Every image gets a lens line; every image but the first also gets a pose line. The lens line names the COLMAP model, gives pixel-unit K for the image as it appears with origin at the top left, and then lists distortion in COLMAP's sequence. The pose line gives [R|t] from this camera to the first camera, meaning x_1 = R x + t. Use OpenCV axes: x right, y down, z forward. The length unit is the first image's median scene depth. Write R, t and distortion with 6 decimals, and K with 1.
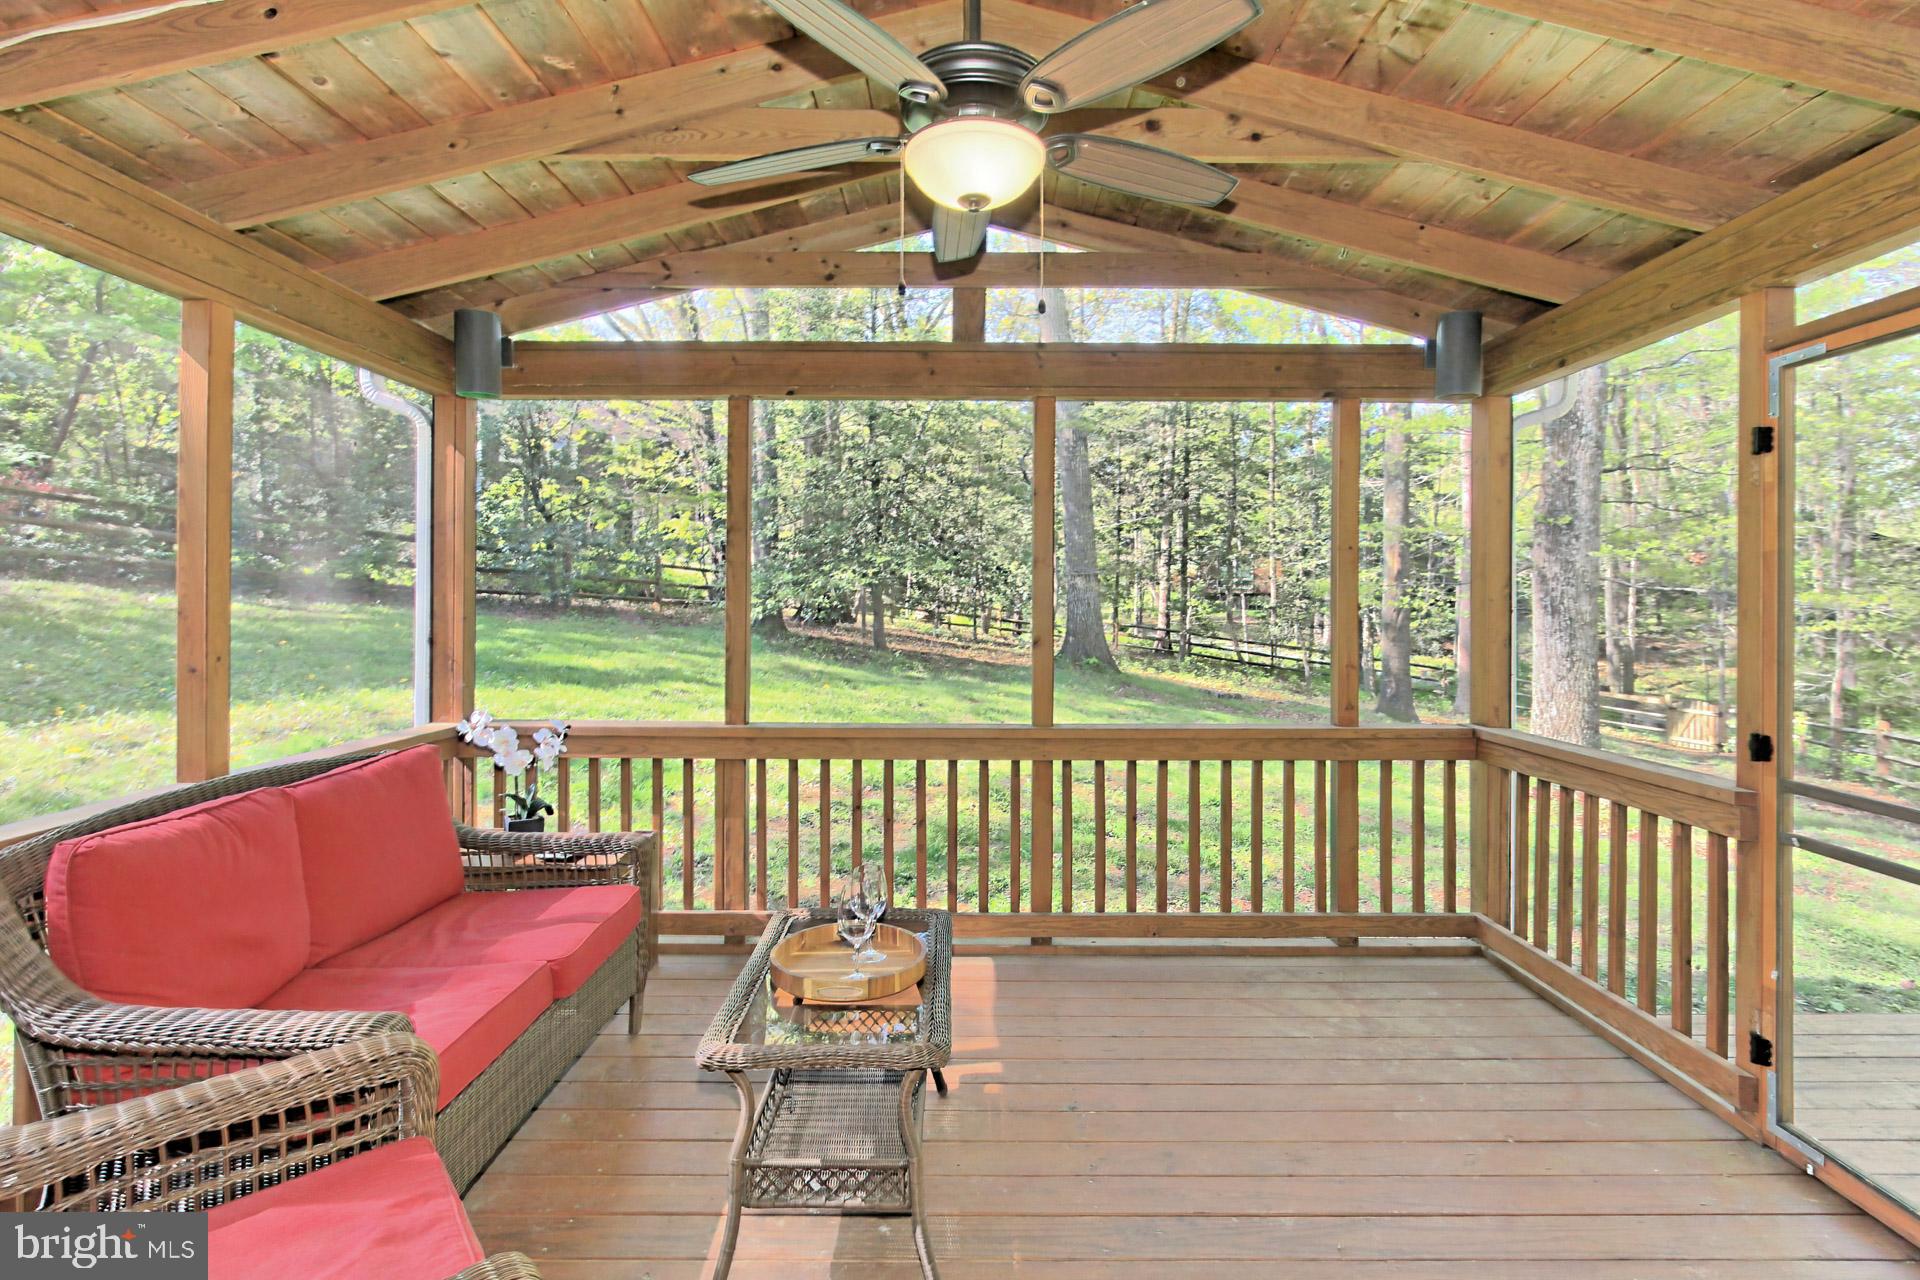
lens RADIAL K [[908.2, 0, 960.0], [0, 908.2, 640.0], [0, 0, 1]] dist [-0.008423, -0.001251]
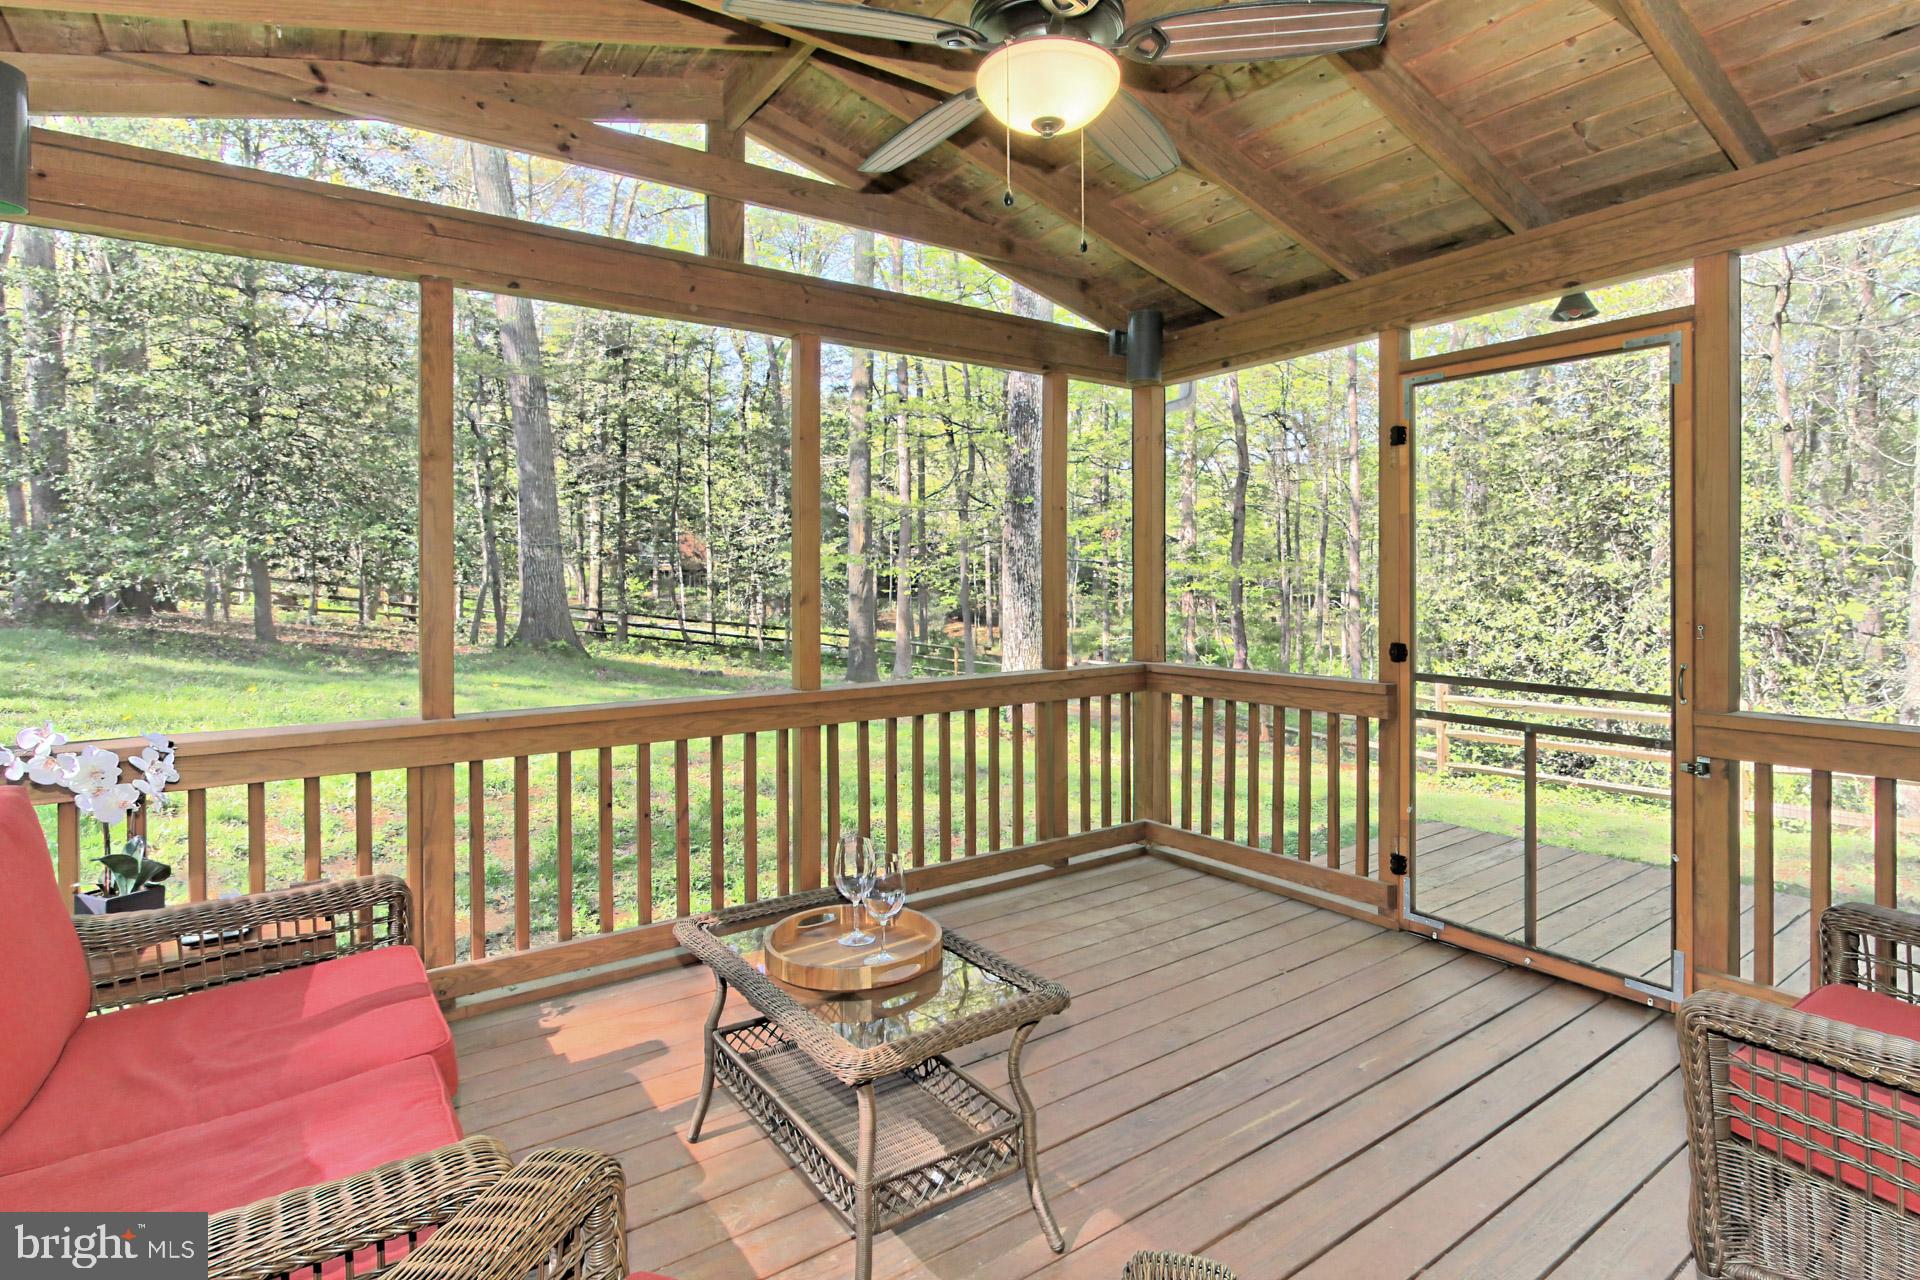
lens RADIAL K [[960.3, 0, 954.8], [0, 960.3, 629.4], [0, 0, 1]] dist [-0.048226, 0.026046]
pose [[0.812459, -0.038691, 0.581734, -0.354619], [0.033898, 0.999242, 0.019117, 0.019853], [-0.582033, 0.004188, 0.813155, 0.119420]]
